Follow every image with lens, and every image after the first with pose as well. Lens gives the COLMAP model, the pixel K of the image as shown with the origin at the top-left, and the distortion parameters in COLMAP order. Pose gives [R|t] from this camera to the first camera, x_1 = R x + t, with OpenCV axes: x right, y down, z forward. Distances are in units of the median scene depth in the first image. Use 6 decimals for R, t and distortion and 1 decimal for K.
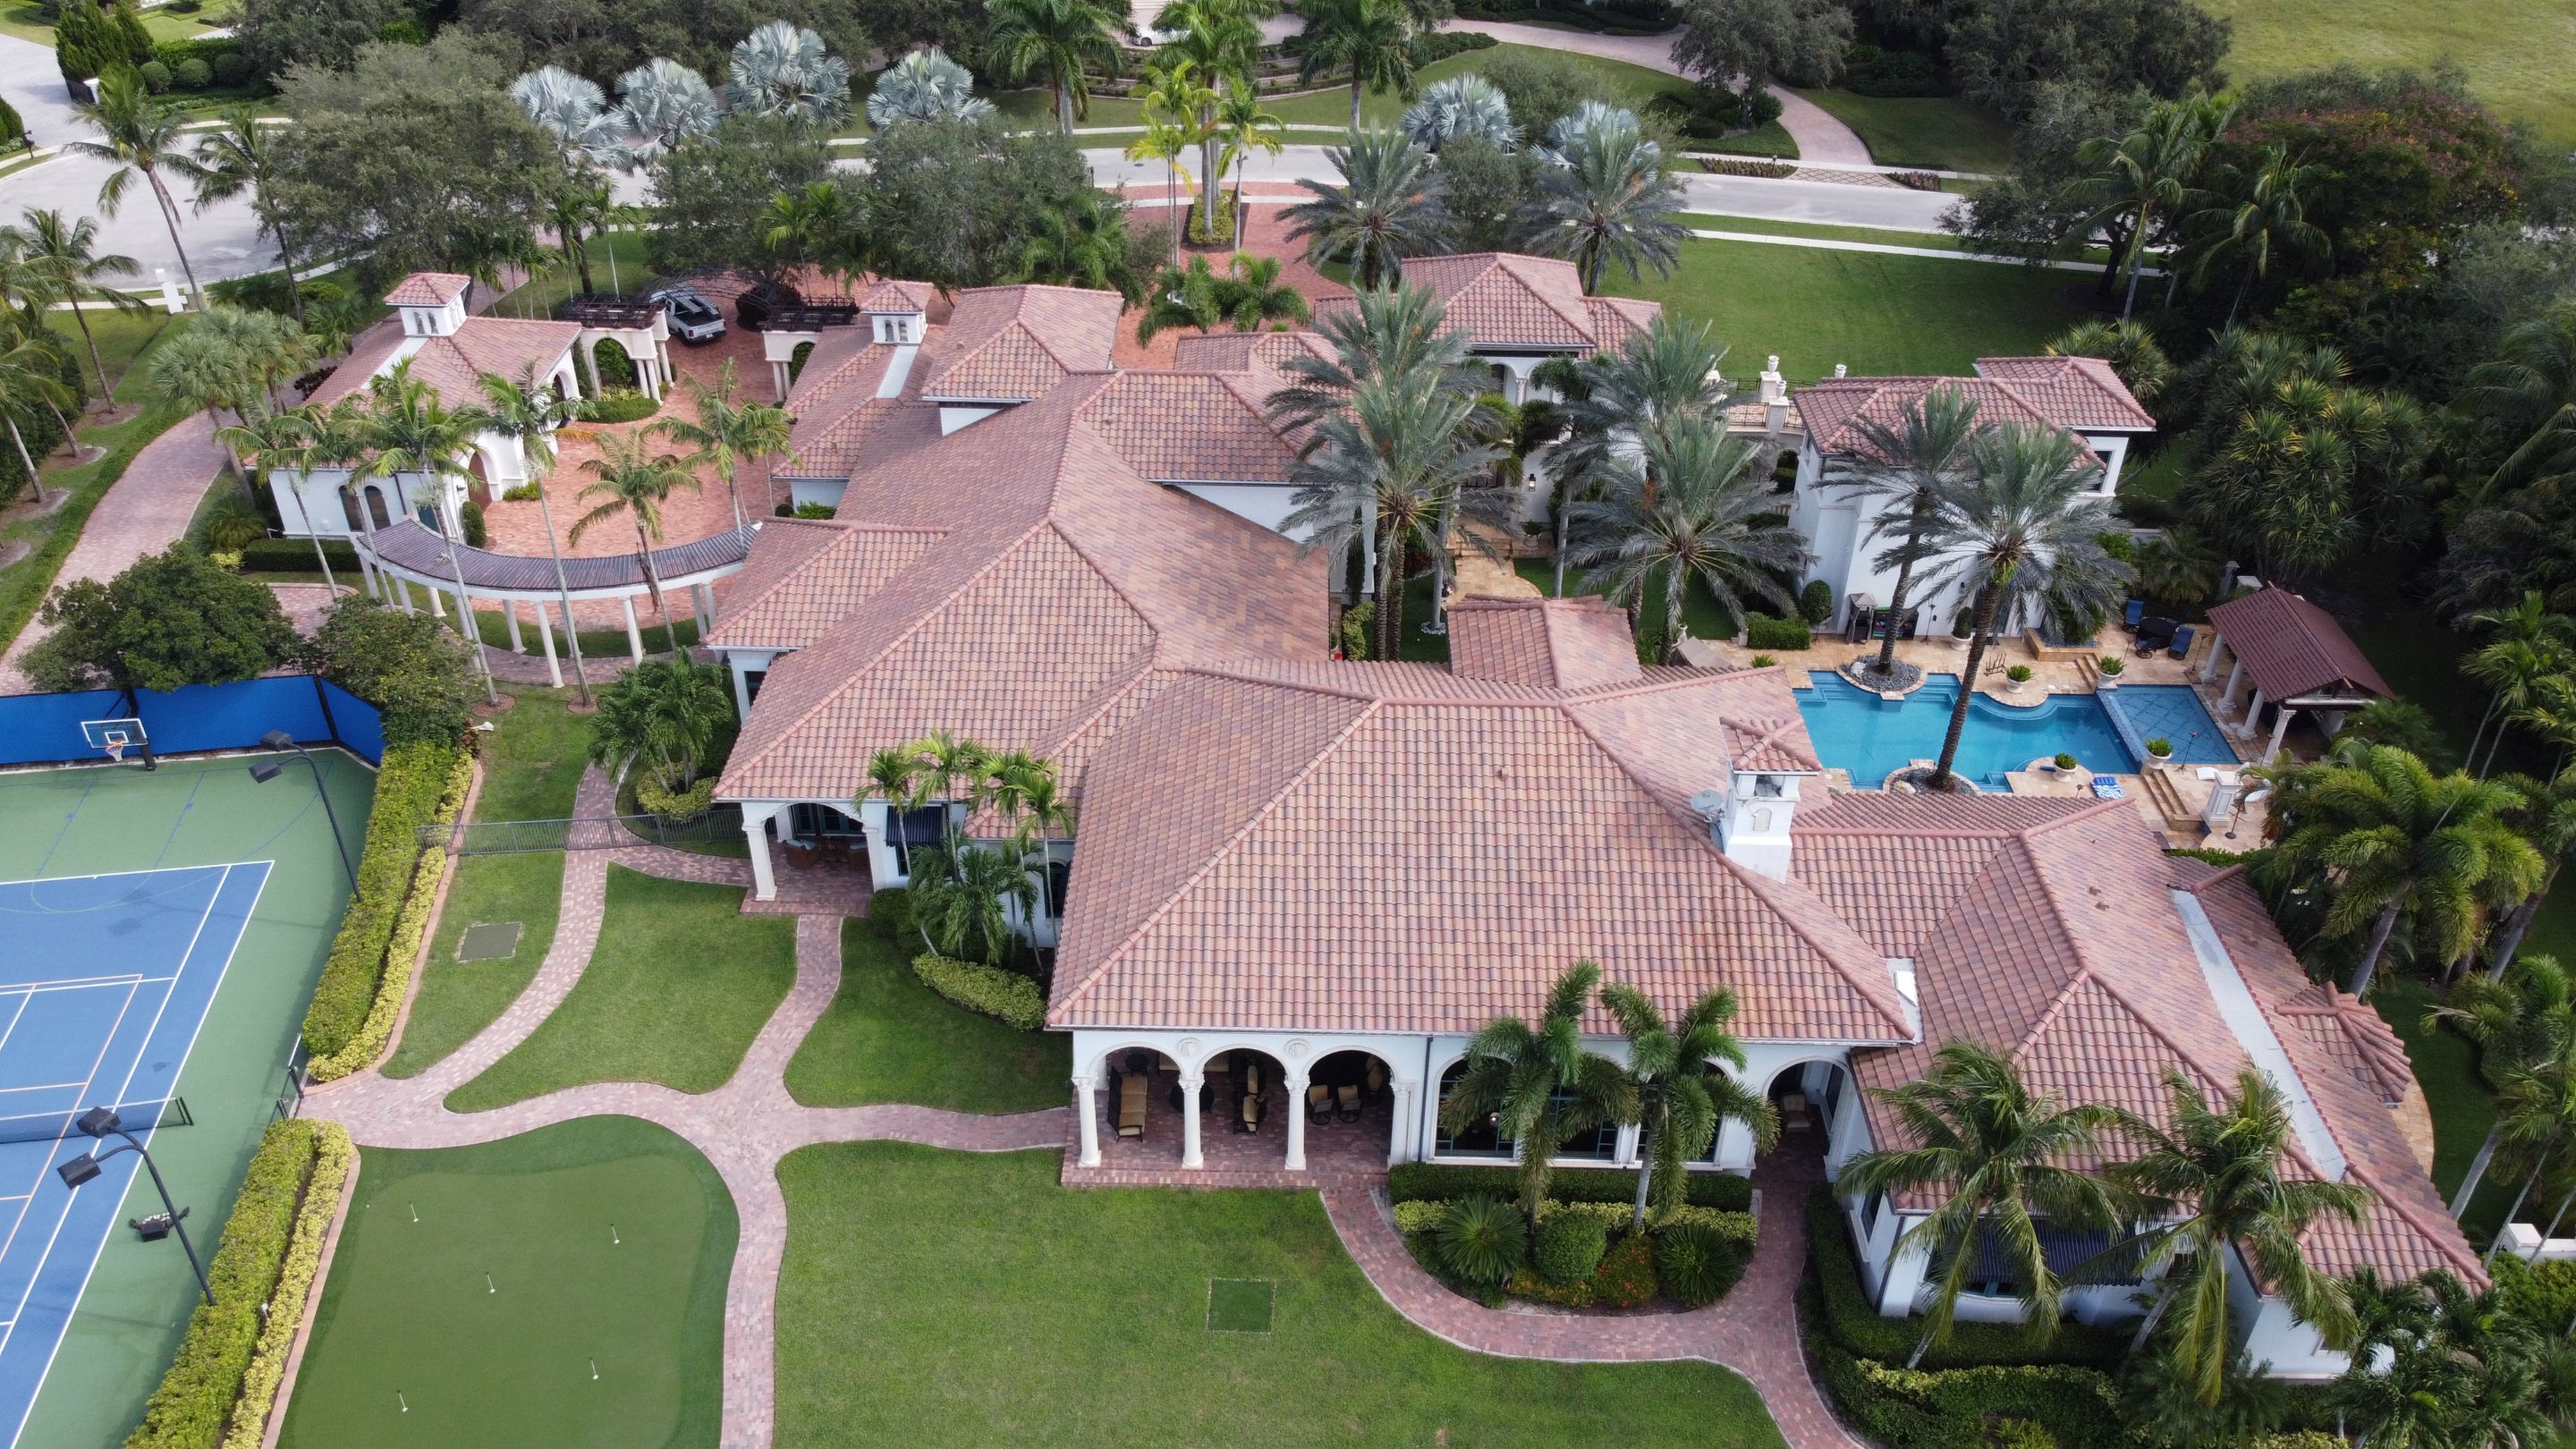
lens RADIAL K [[1960.3, 0, 1282.5], [0, 1960.3, 705.6], [0, 0, 1]] dist [0.003885, -0.011902]
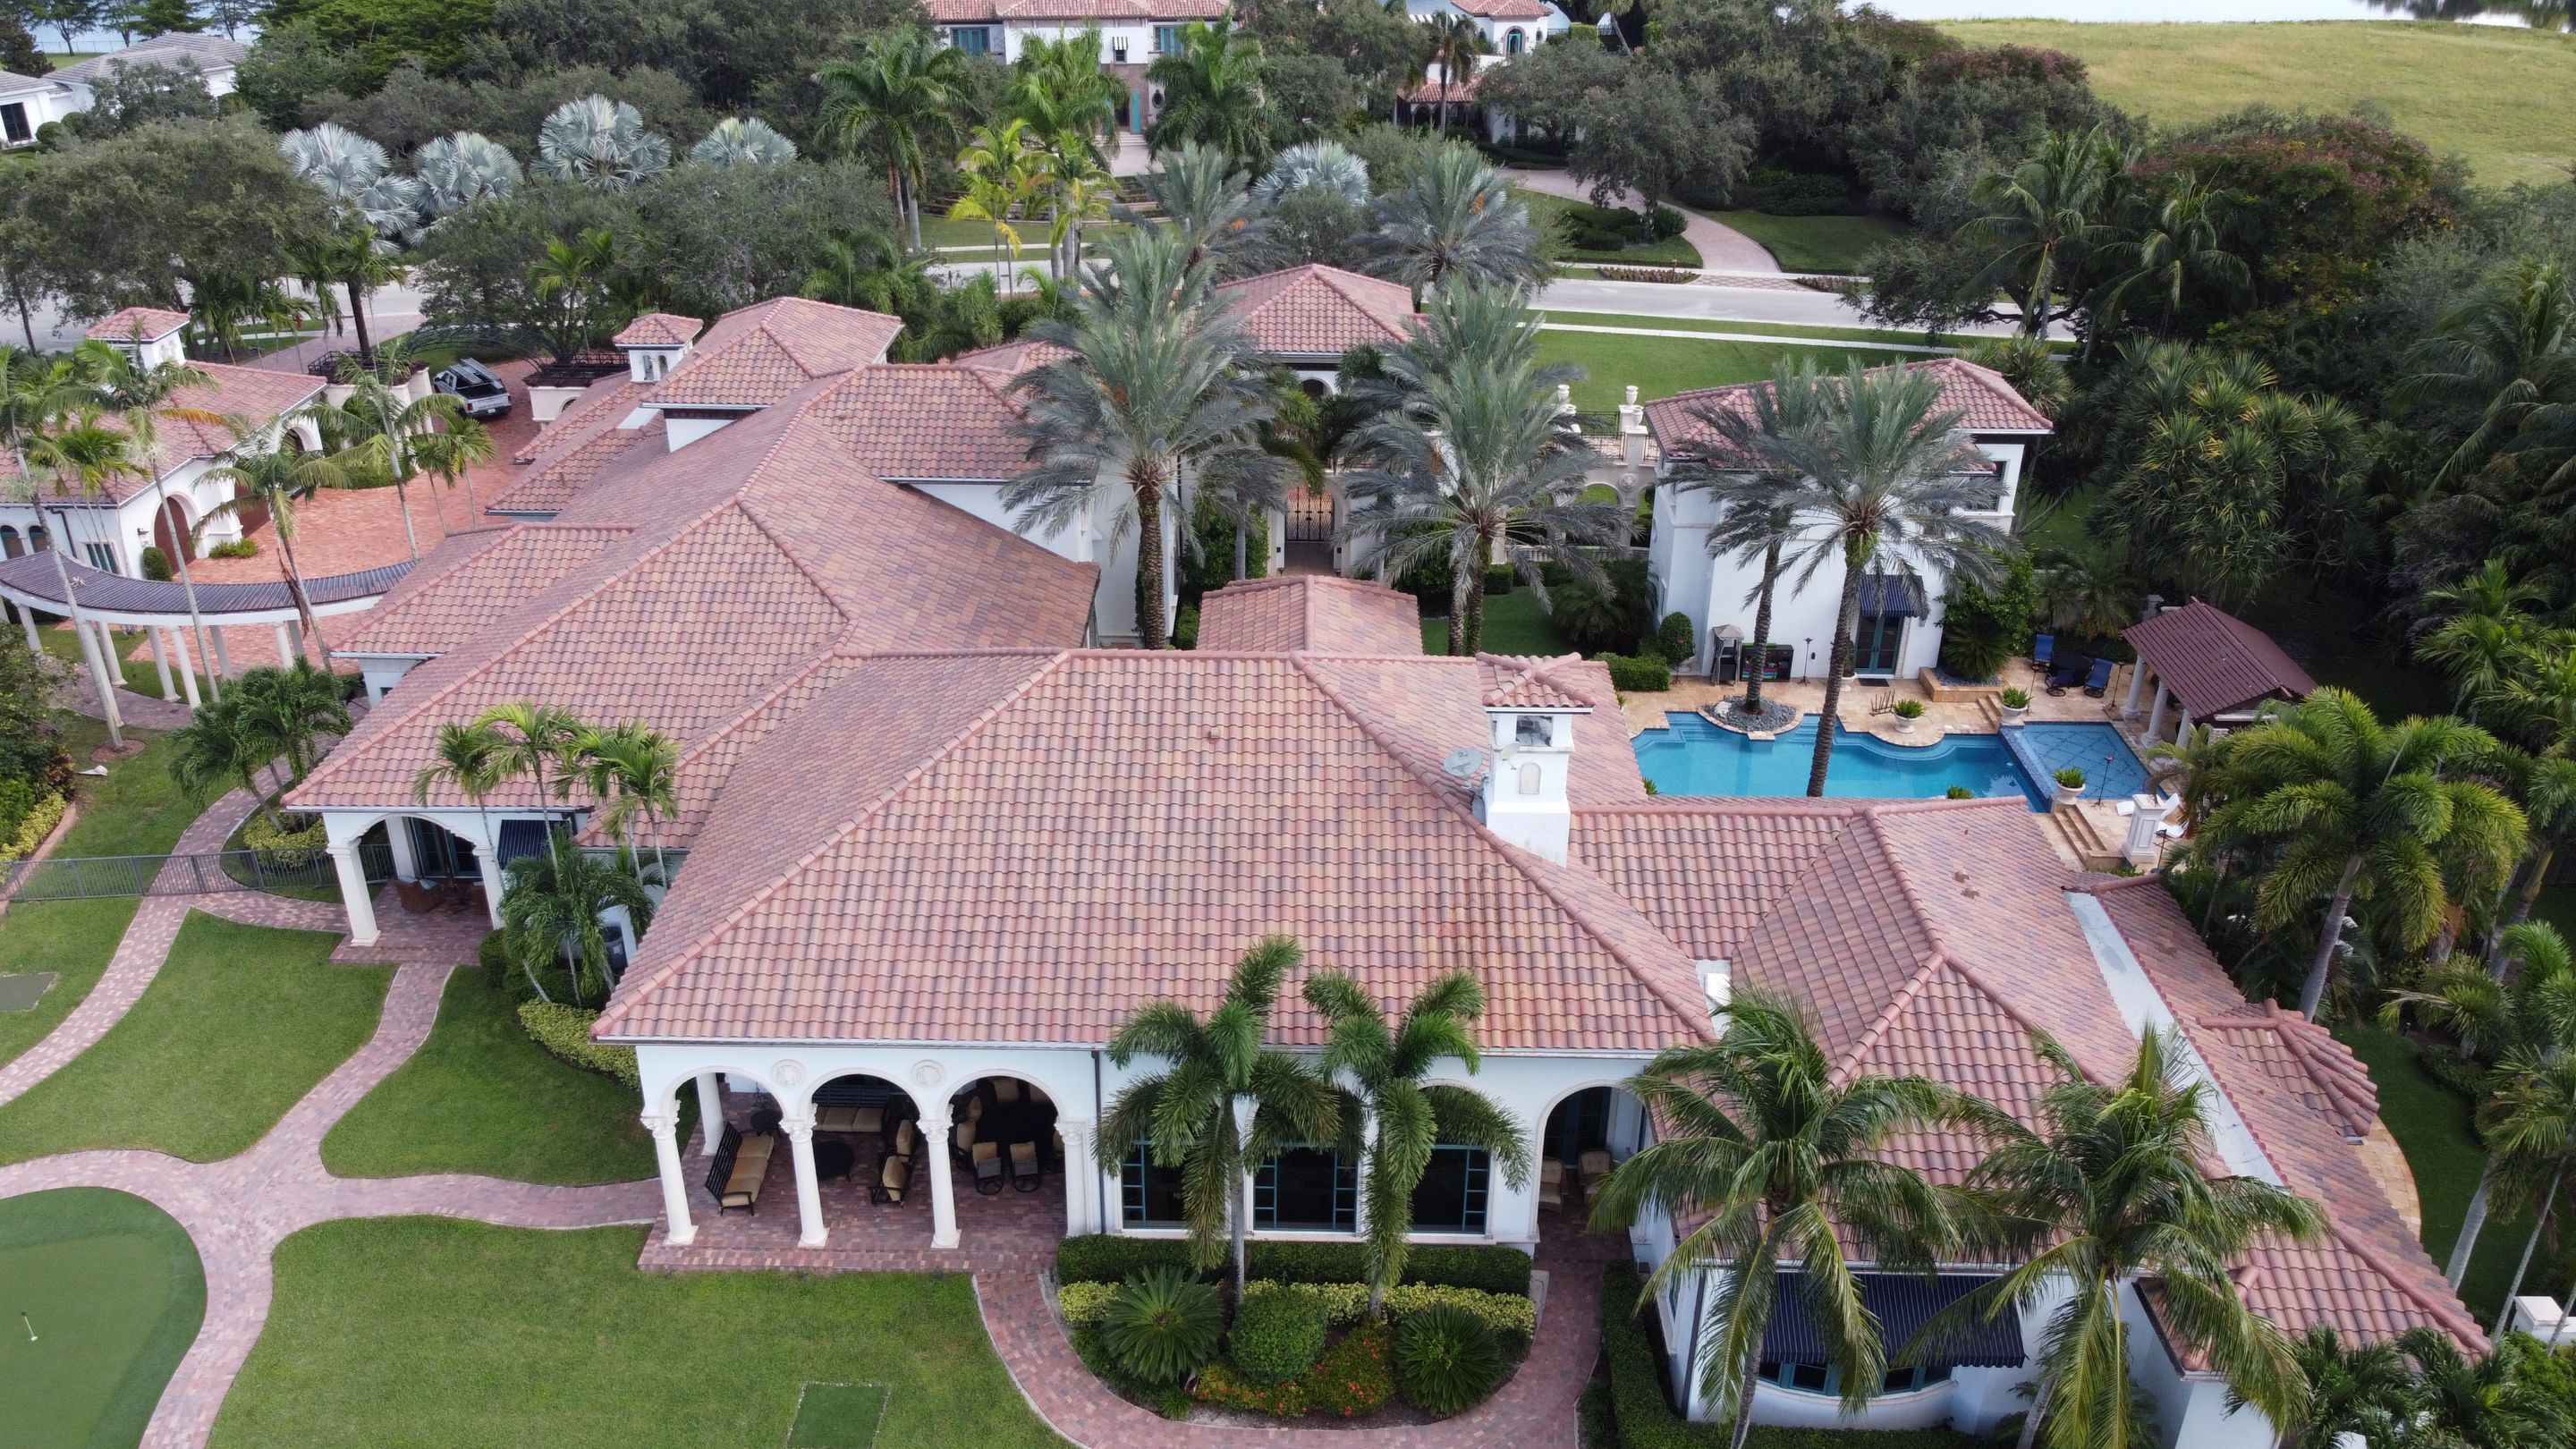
lens RADIAL K [[1960.3, 0, 1282.5], [0, 1960.3, 705.6], [0, 0, 1]] dist [0.003885, -0.011902]
pose [[0.999991, -0.004146, 0.000797, 0.139006], [0.004214, 0.991591, -0.129346, 0.124926], [-0.000254, 0.129348, 0.991599, 0.206979]]
